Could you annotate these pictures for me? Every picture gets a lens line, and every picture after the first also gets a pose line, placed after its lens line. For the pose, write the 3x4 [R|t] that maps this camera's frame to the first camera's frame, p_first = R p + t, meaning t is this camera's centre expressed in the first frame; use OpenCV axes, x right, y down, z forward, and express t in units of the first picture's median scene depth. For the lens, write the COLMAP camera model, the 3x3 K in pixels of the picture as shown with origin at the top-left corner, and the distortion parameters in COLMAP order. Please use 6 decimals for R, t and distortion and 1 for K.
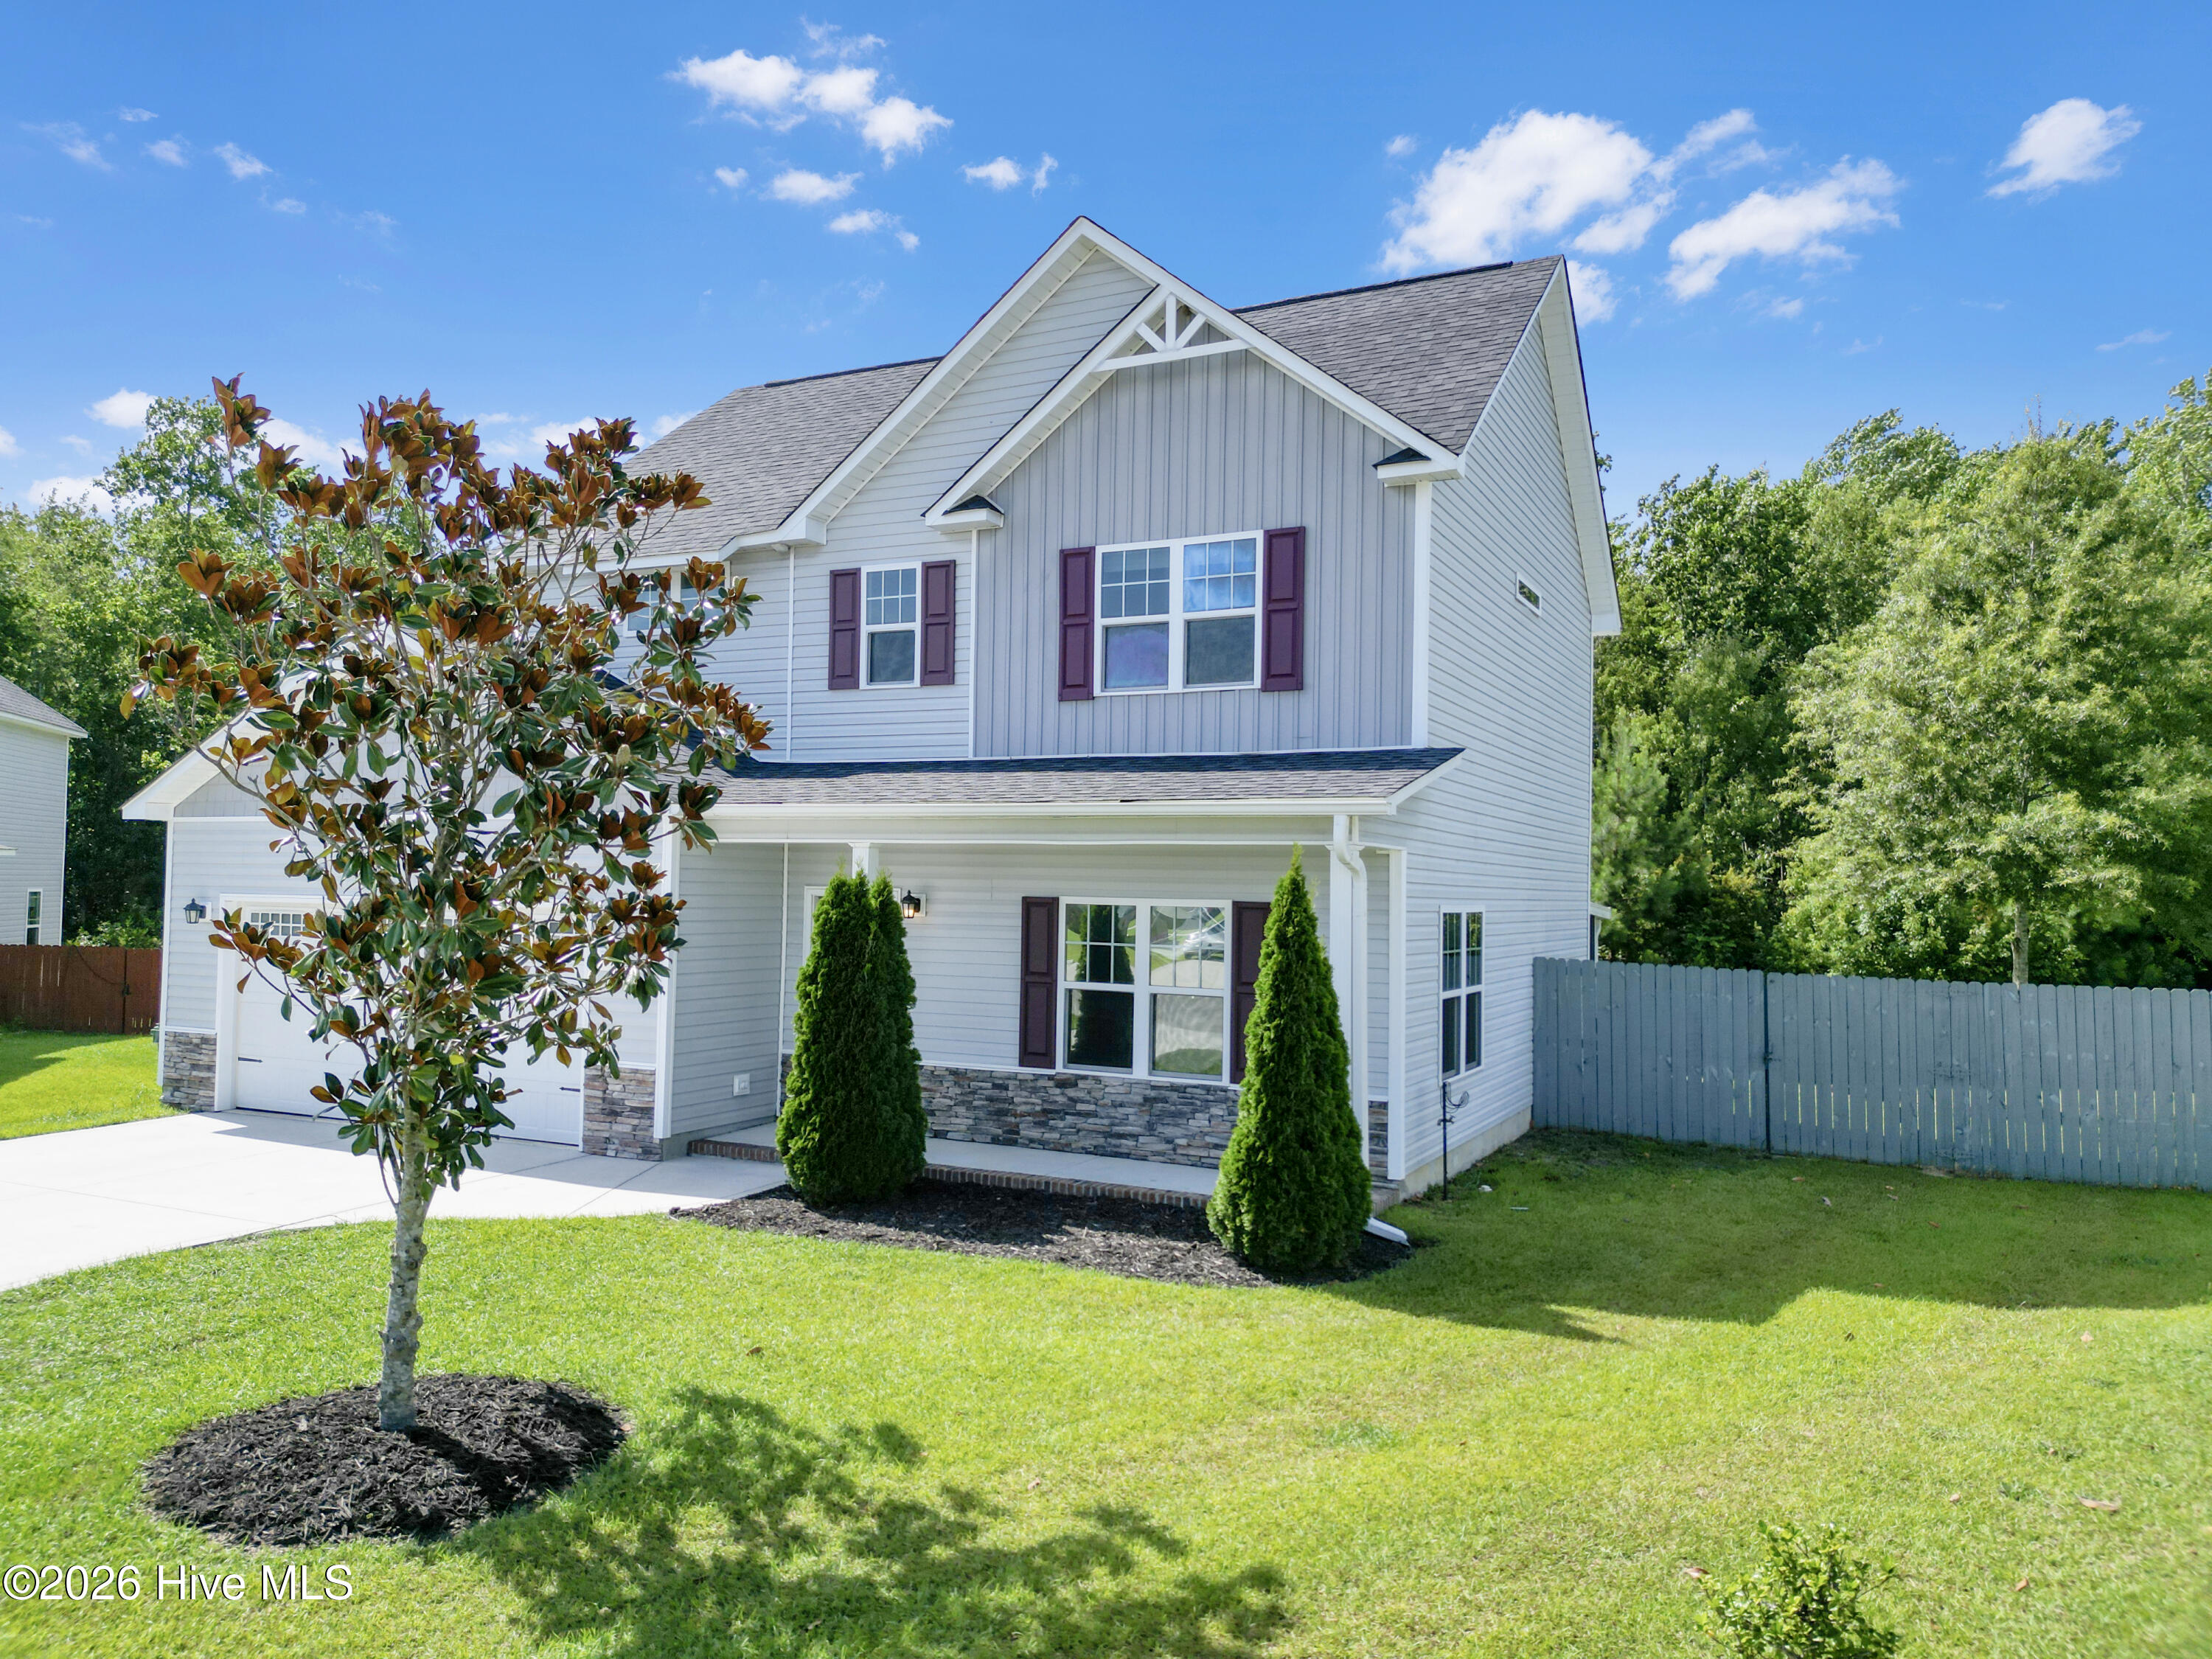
lens RADIAL K [[1574.3, 0, 1106.0], [0, 1574.3, 829.5], [0, 0, 1]] dist [0.088167, -0.097307]
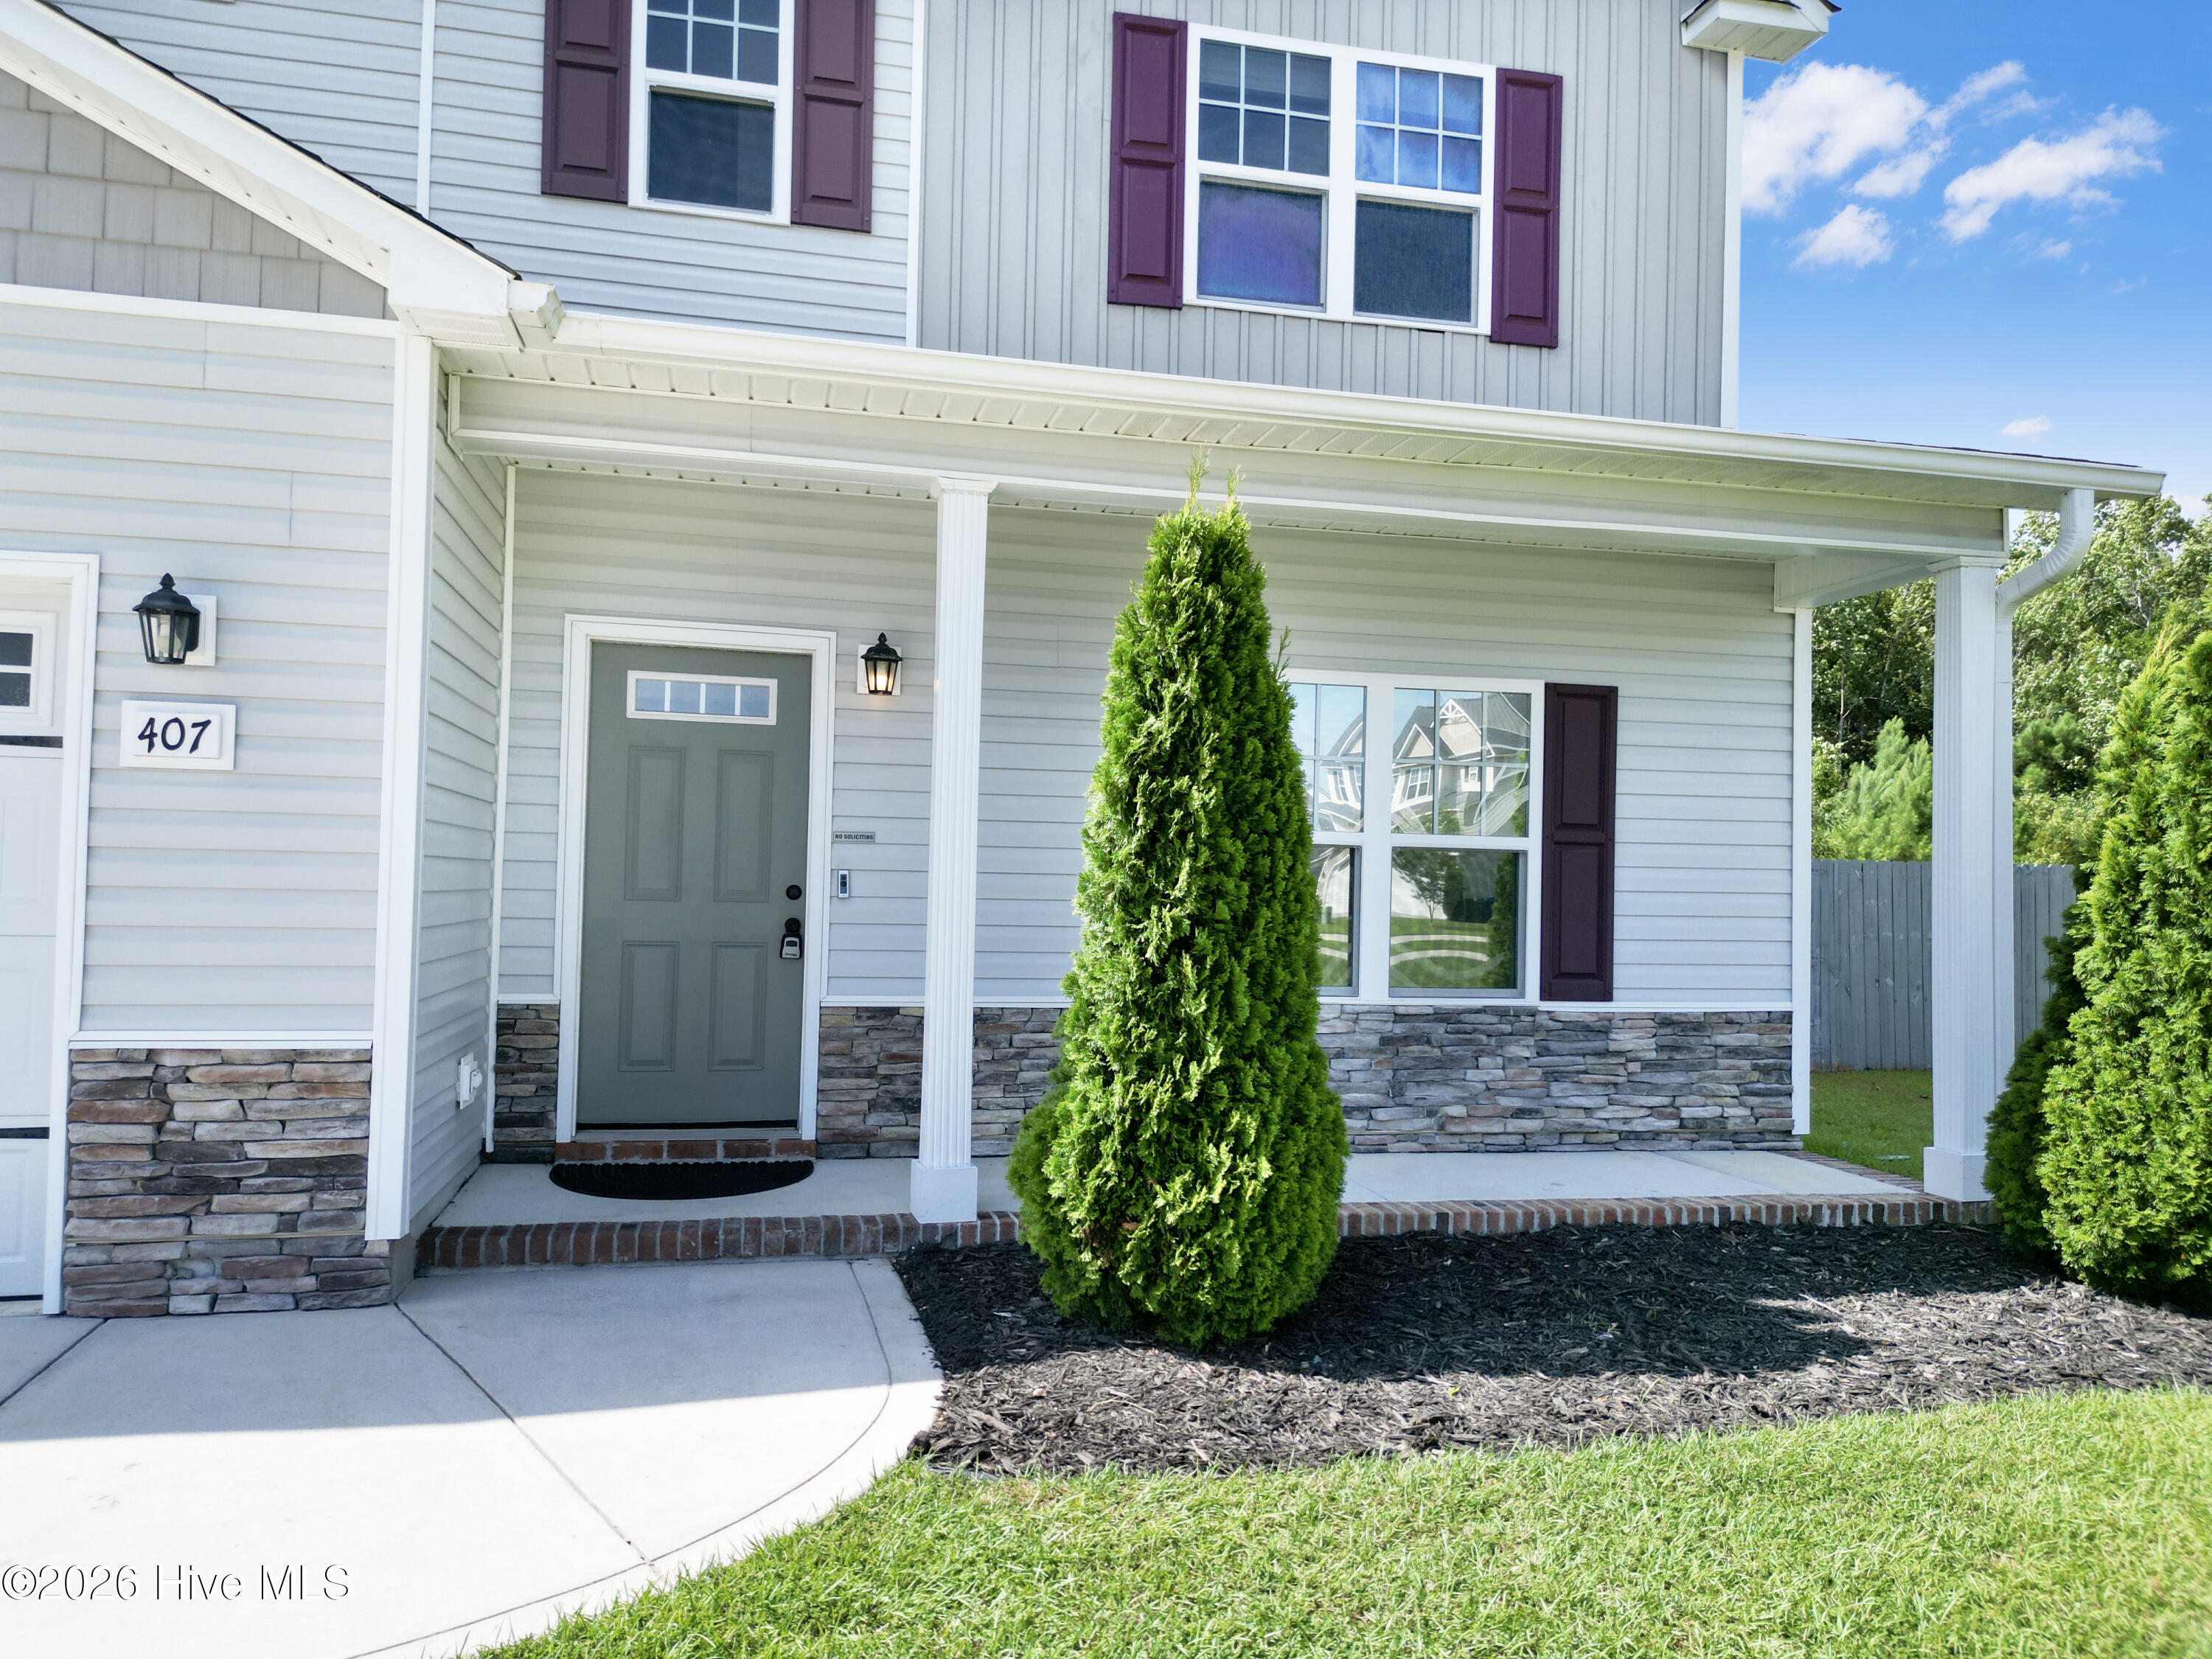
lens RADIAL K [[1547.0, 0, 1100.4], [0, 1547.0, 848.0], [0, 0, 1]] dist [0.066029, -0.077190]
pose [[0.773462, 0.015528, 0.633653, -0.371219], [-0.029992, 0.999477, 0.012117, 0.096430], [-0.633133, -0.028377, 0.773523, 0.619891]]
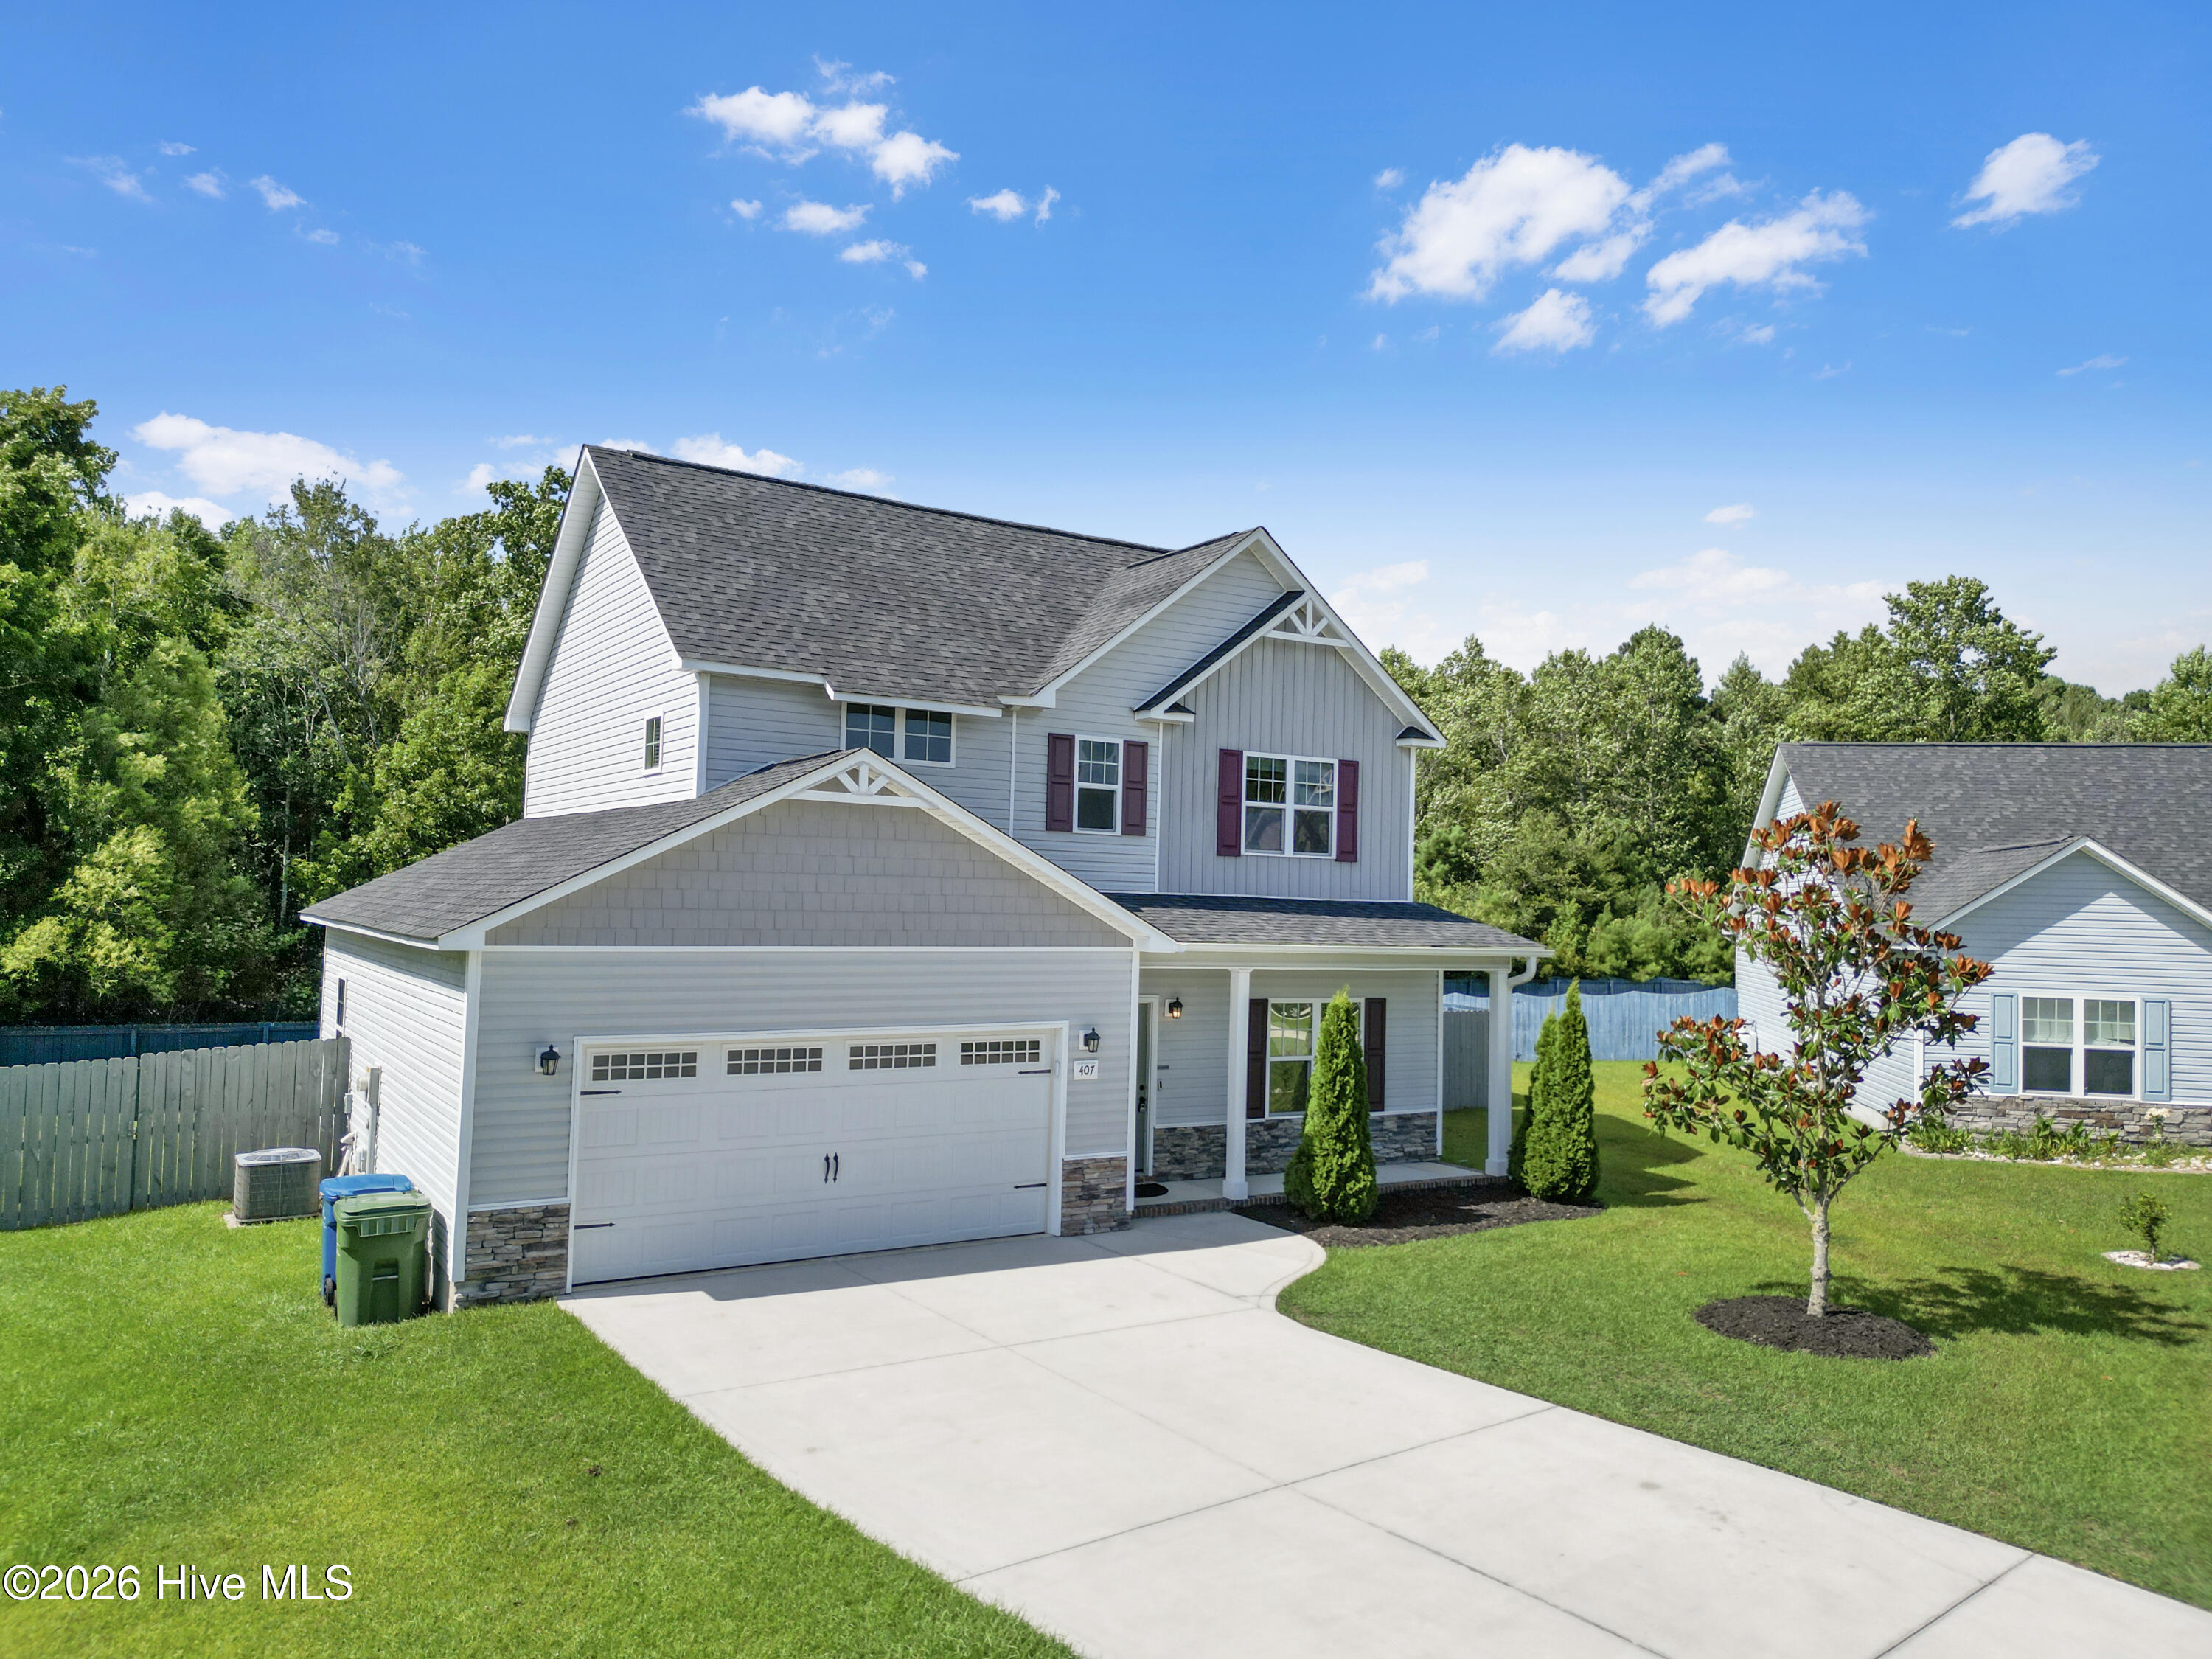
lens RADIAL K [[1534.4, 0, 1106.0], [0, 1534.4, 829.5], [0, 0, 1]] dist [0.085000, -0.000422]
pose [[0.514221, 0.040776, 0.856688, -1.305935], [-0.047693, 0.998683, -0.018907, -0.077519], [-0.856330, -0.031136, 0.515489, 0.394745]]
